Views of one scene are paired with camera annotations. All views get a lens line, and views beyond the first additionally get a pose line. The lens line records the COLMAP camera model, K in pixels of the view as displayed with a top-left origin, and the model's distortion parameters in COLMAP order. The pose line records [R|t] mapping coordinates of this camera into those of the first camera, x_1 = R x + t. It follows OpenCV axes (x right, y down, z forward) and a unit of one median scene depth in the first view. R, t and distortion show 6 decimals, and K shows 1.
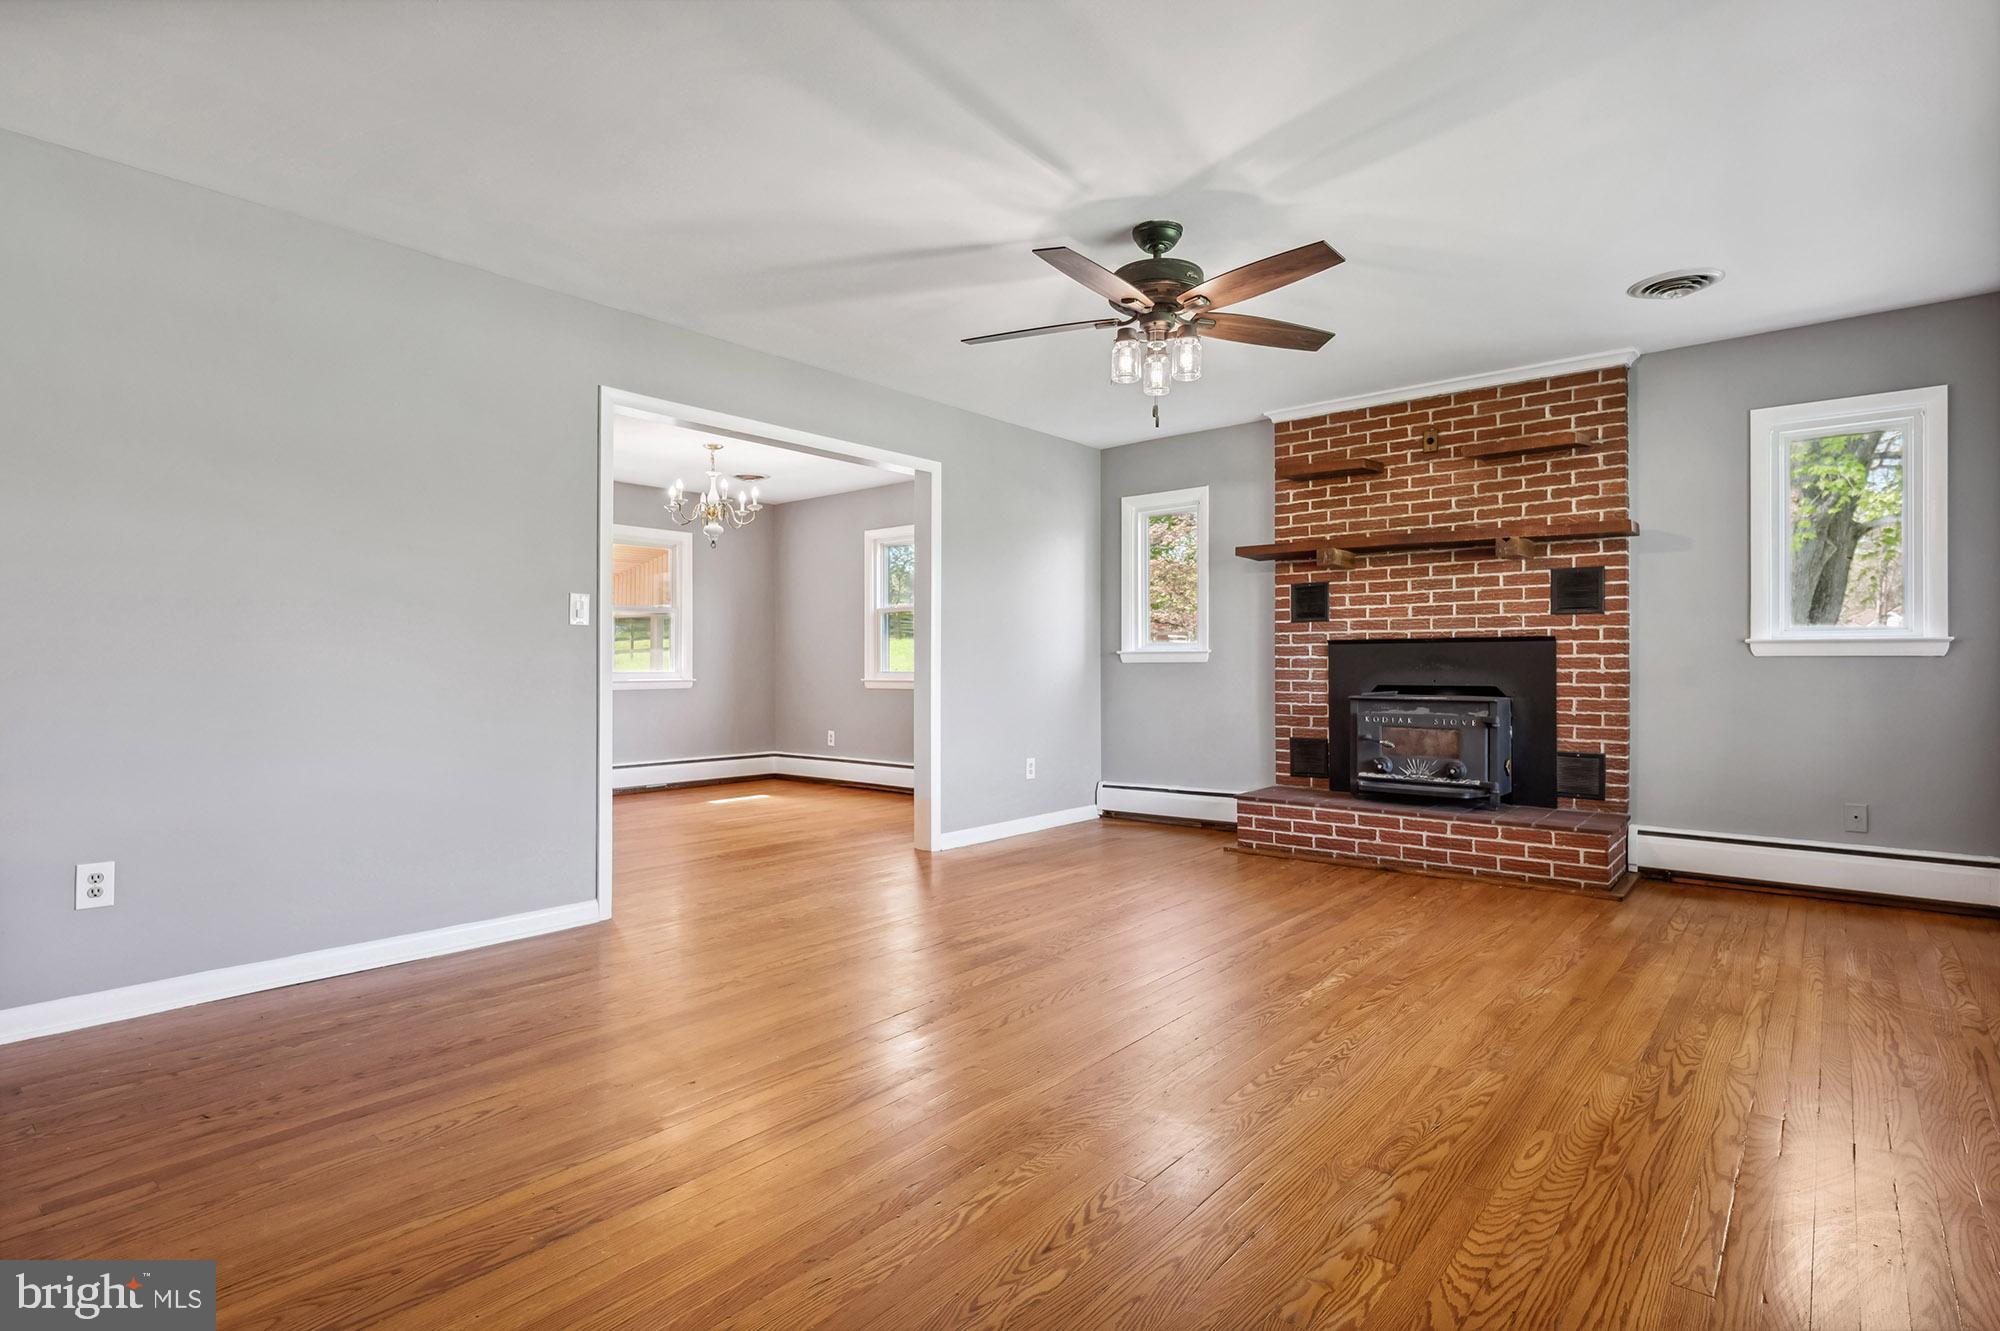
lens RADIAL K [[1001.6, 0, 1000.0], [0, 1001.6, 665.5], [0, 0, 1]] dist [0.001288, 0.000410]
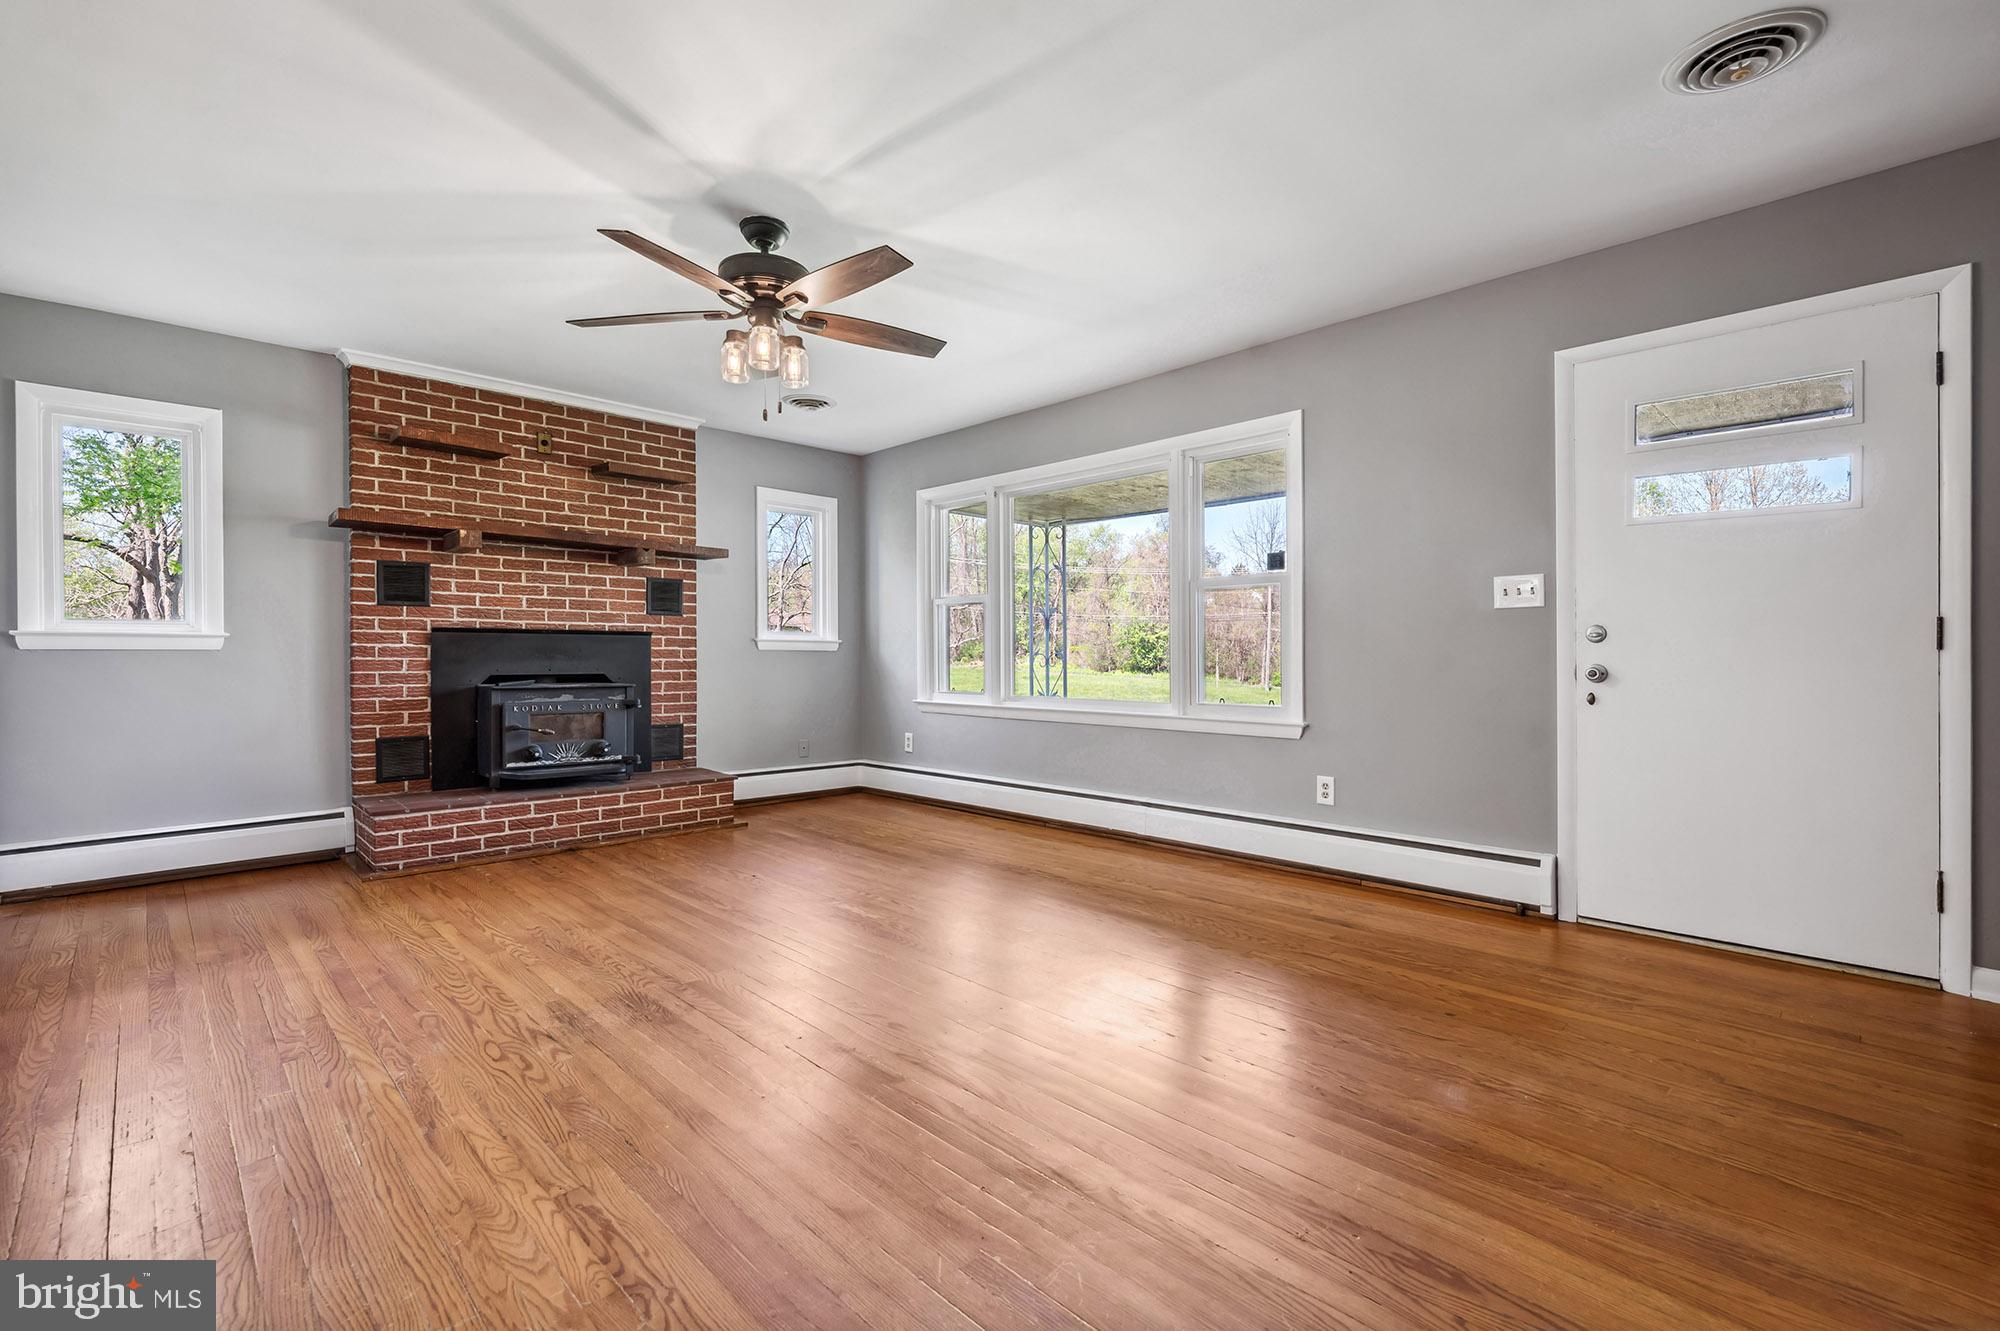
lens RADIAL K [[891.4, 0, 1001.9], [0, 891.4, 664.2], [0, 0, 1]] dist [0.002033, 0.000239]
pose [[0.092412, -0.006026, 0.995703, -0.500278], [-0.001645, 0.999979, 0.006205, 0.002910], [-0.995719, -0.002212, 0.092400, 0.465510]]
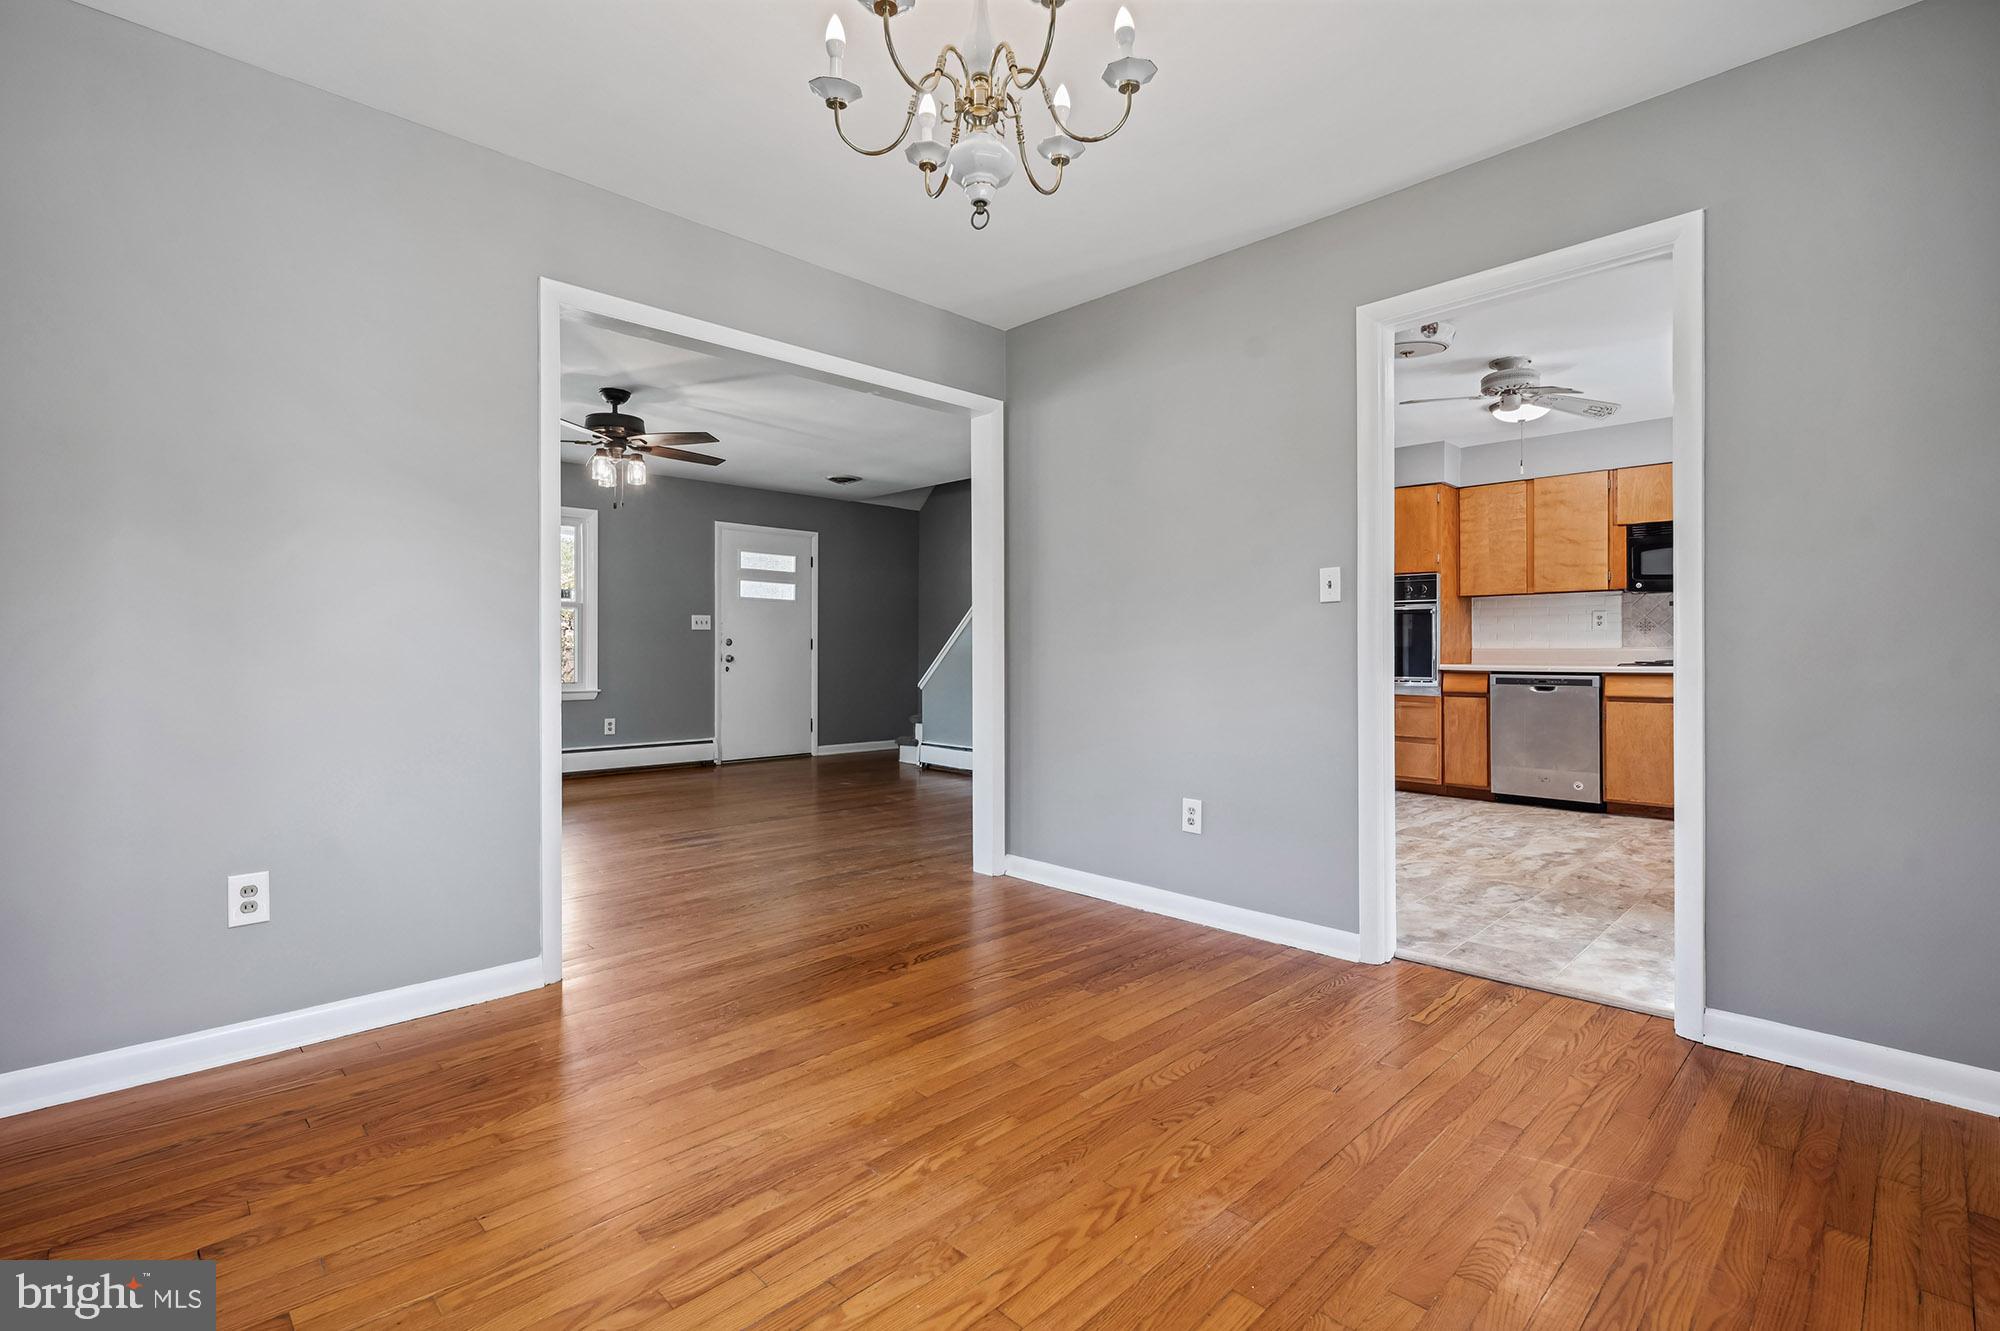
lens RADIAL K [[910.7, 0, 995.2], [0, 910.7, 651.4], [0, 0, 1]] dist [-0.001697, -0.000046]
pose [[-0.995867, 0.002923, 0.090780, -0.426263], [0.002768, 0.999994, -0.001838, 0.004498], [-0.090784, -0.001579, -0.995869, 1.694503]]
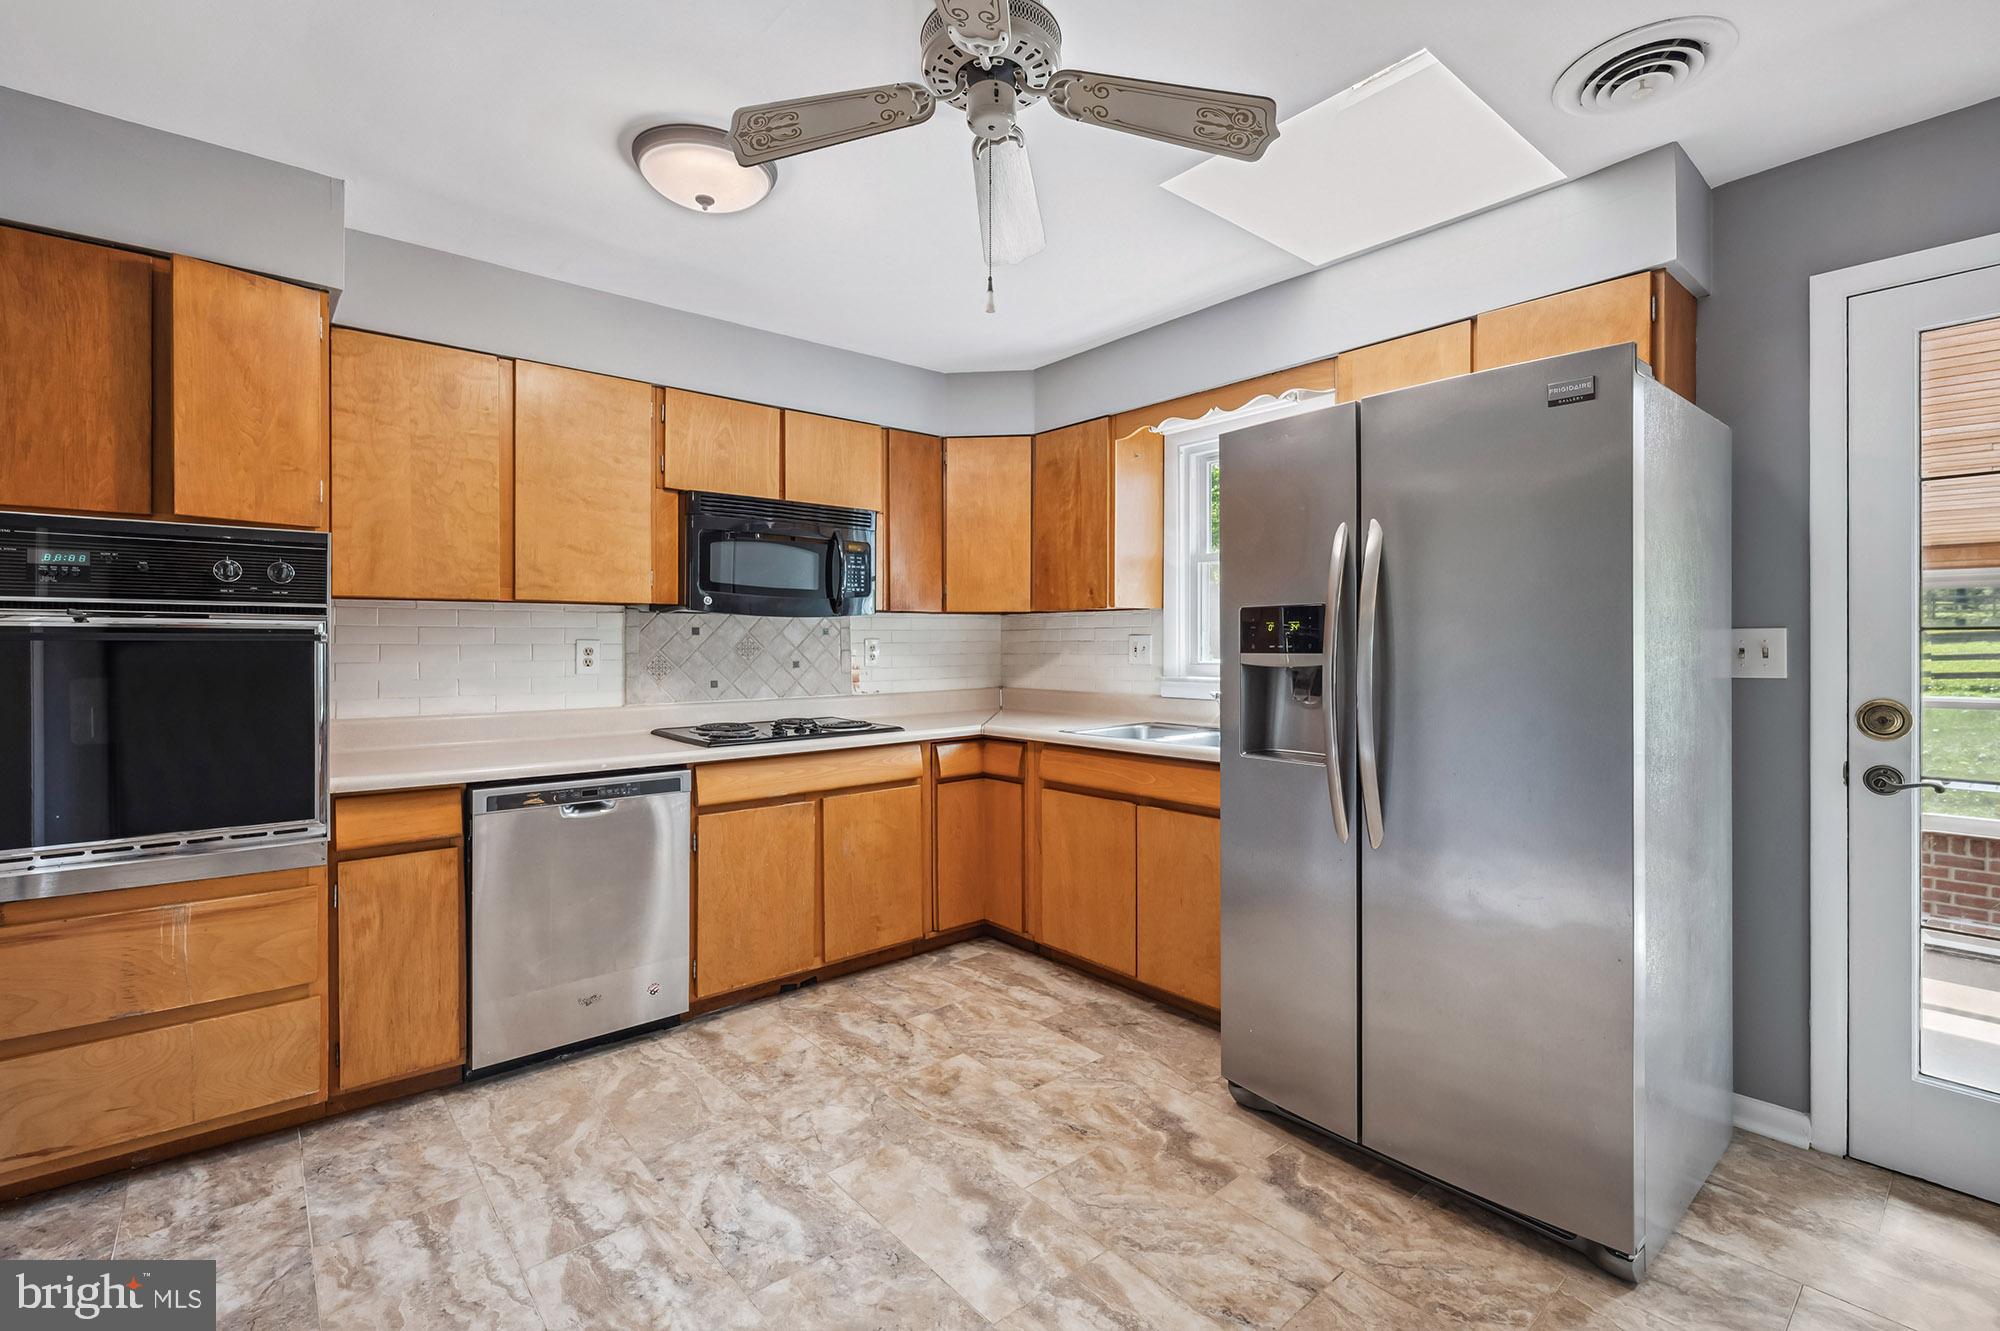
lens RADIAL K [[887.1, 0, 1000.0], [0, 887.1, 644.1], [0, 0, 1]] dist [-0.000305, -0.000015]
pose [[-0.164754, 0.000117, -0.986335, -0.534346], [0.004866, 0.999988, -0.000695, -0.046169], [0.986323, -0.004914, -0.164753, 0.781729]]
